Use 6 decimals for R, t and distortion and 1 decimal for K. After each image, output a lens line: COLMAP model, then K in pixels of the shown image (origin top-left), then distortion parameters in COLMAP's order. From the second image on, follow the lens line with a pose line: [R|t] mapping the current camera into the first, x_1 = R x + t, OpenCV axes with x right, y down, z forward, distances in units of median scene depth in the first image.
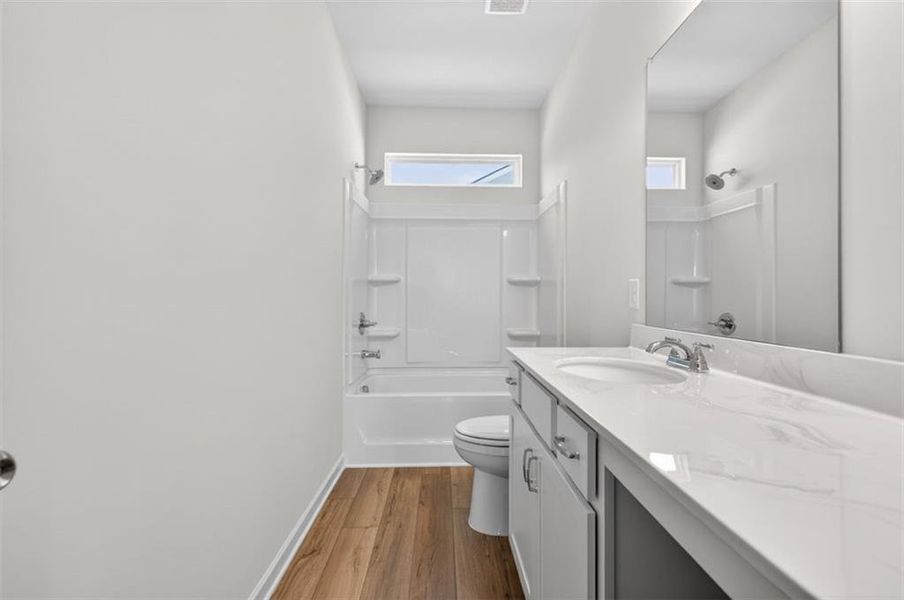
lens RADIAL K [[392.6, 0, 452.5], [0, 392.6, 298.5], [0, 0, 1]] dist [0.011672, -0.002540]
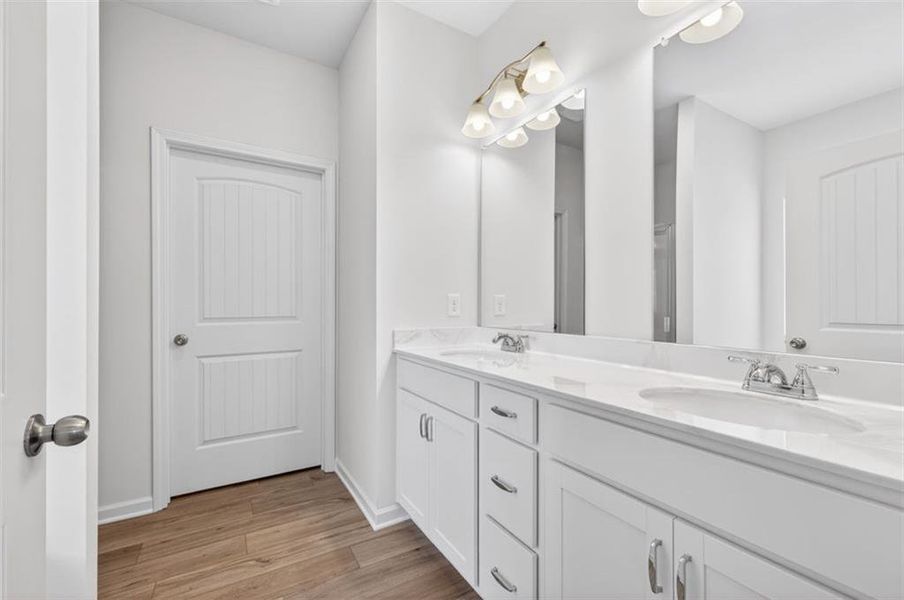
lens RADIAL K [[392.6, 0, 457.1], [0, 392.6, 305.3], [0, 0, 1]] dist [0.011672, -0.002540]
pose [[0.875246, 0.002242, 0.483673, -0.409924], [0.003458, 0.999935, -0.010891, 0.001126], [-0.483666, 0.011205, 0.875181, -0.329913]]
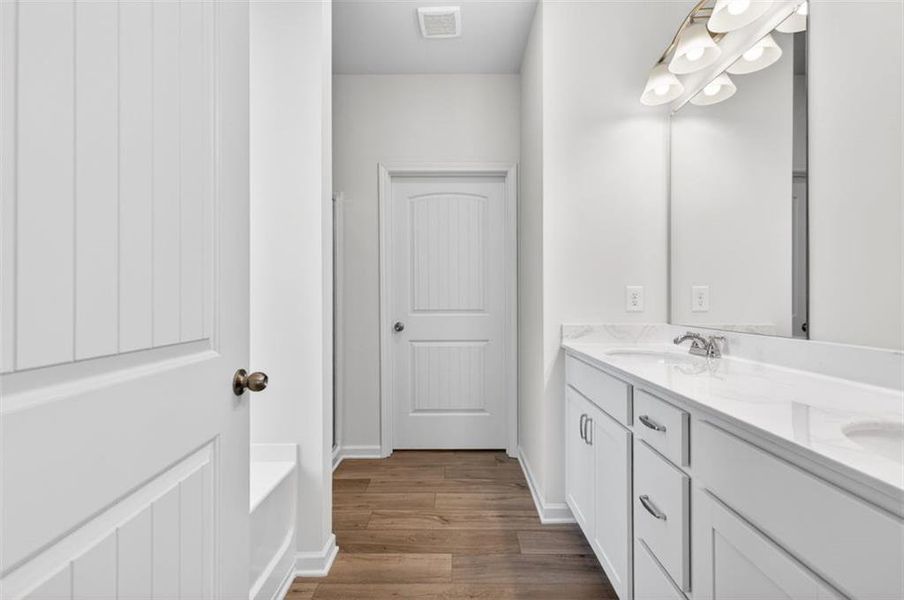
lens RADIAL K [[392.6, 0, 444.9], [0, 392.6, 299.7], [0, 0, 1]] dist [0.011672, -0.002540]
pose [[0.998271, -0.002506, -0.058733, -0.213876], [0.001964, 0.999955, -0.009287, -0.002685], [0.058754, 0.009156, 0.998231, -0.402517]]
